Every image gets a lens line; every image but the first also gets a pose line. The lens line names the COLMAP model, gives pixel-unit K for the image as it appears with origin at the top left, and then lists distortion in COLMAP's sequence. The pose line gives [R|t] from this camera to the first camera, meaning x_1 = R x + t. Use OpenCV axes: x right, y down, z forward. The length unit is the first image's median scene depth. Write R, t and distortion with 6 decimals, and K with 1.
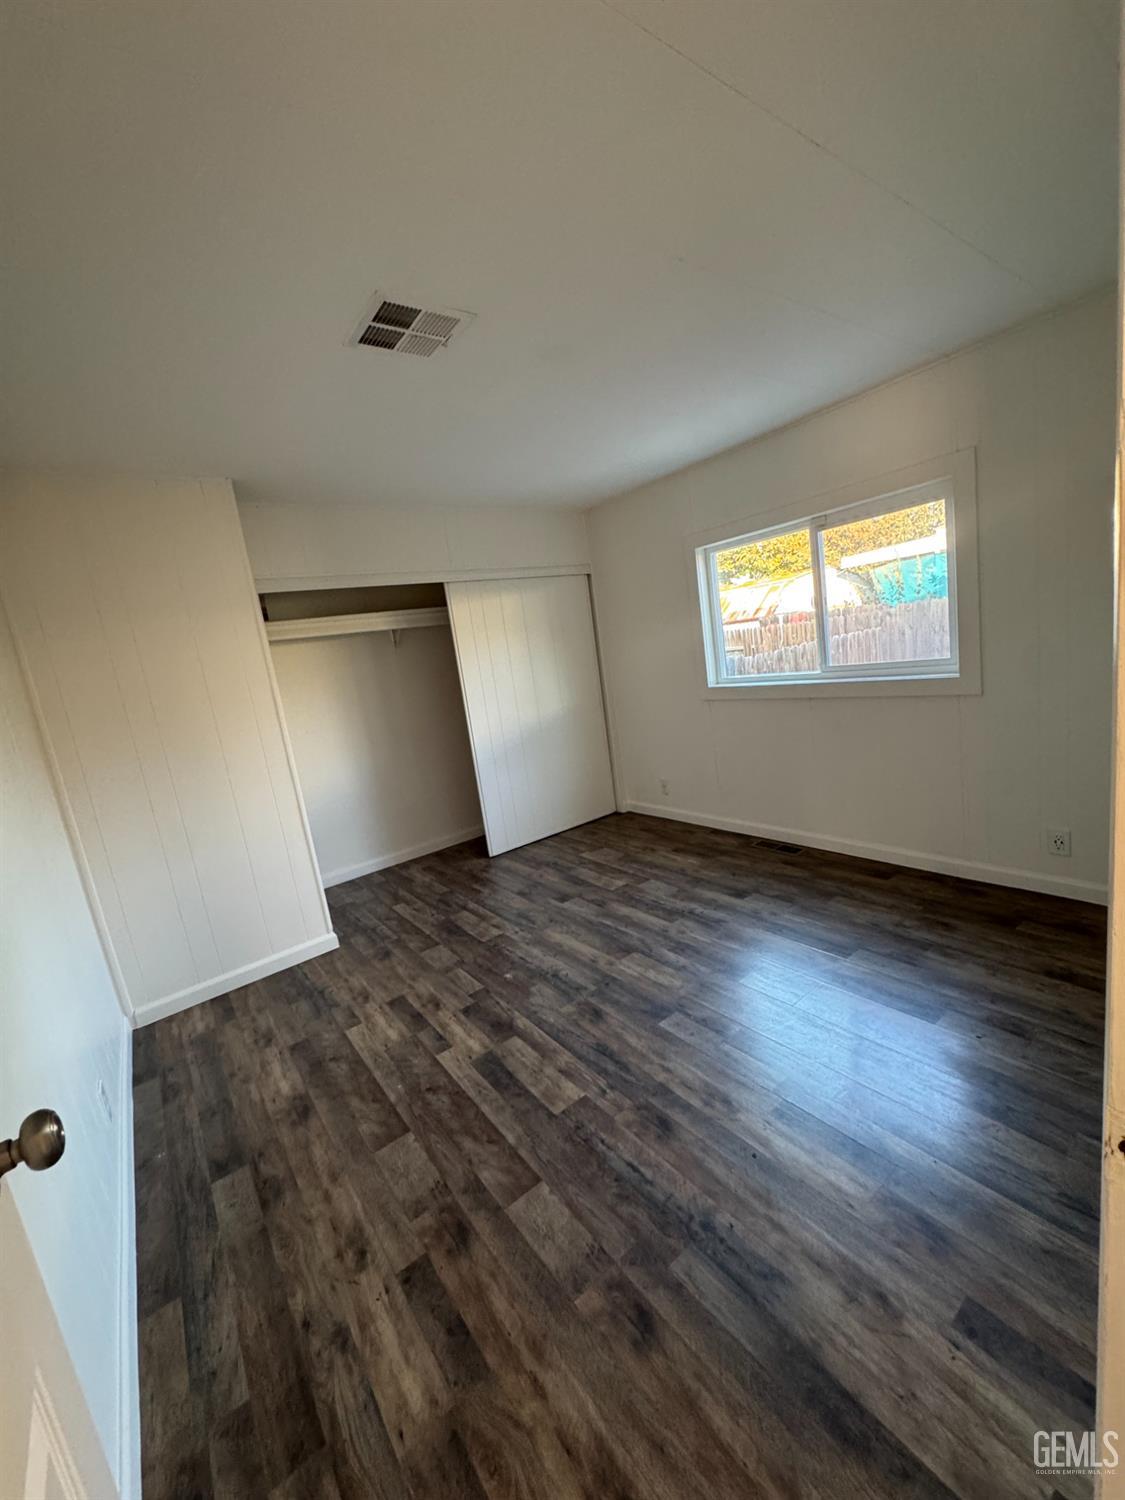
lens RADIAL K [[606.4, 0, 550.0], [0, 606.4, 753.7], [0, 0, 1]] dist [-0.000132, -0.000316]
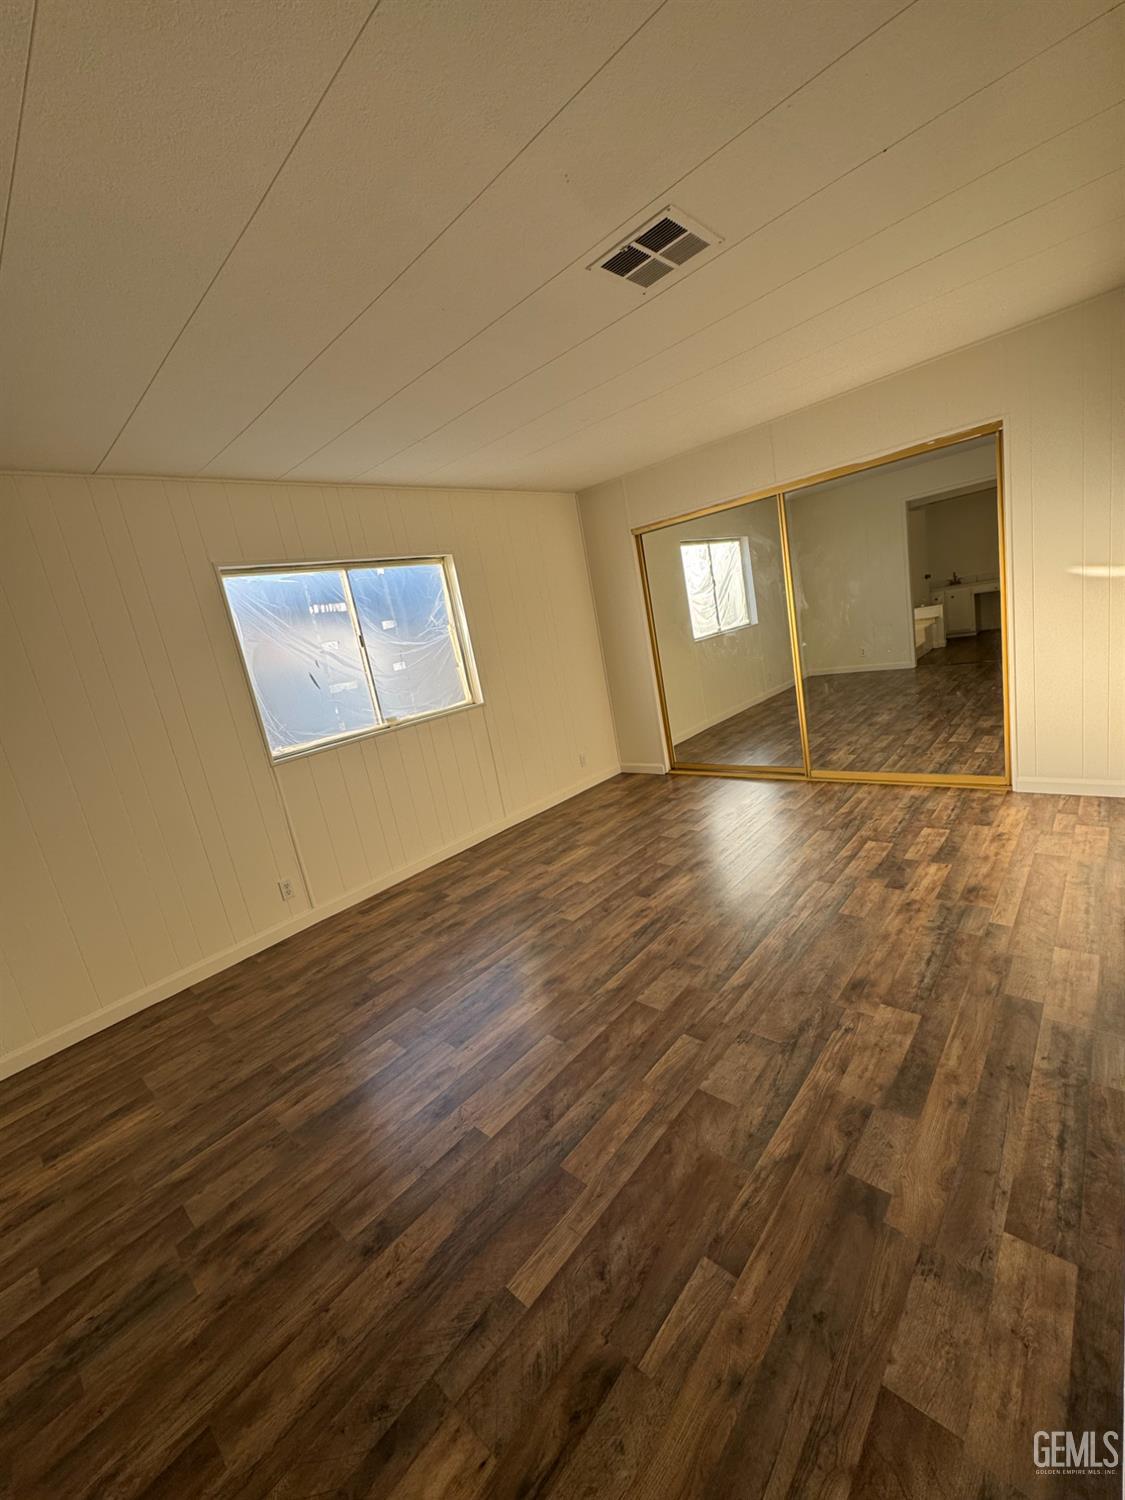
lens RADIAL K [[606.4, 0, 550.0], [0, 606.4, 753.7], [0, 0, 1]] dist [-0.000132, -0.000316]
pose [[-0.117634, 0.125668, 0.985074, -0.775787], [0.495640, 0.867005, -0.051418, 0.020266], [-0.860525, 0.482194, -0.164275, 1.279003]]
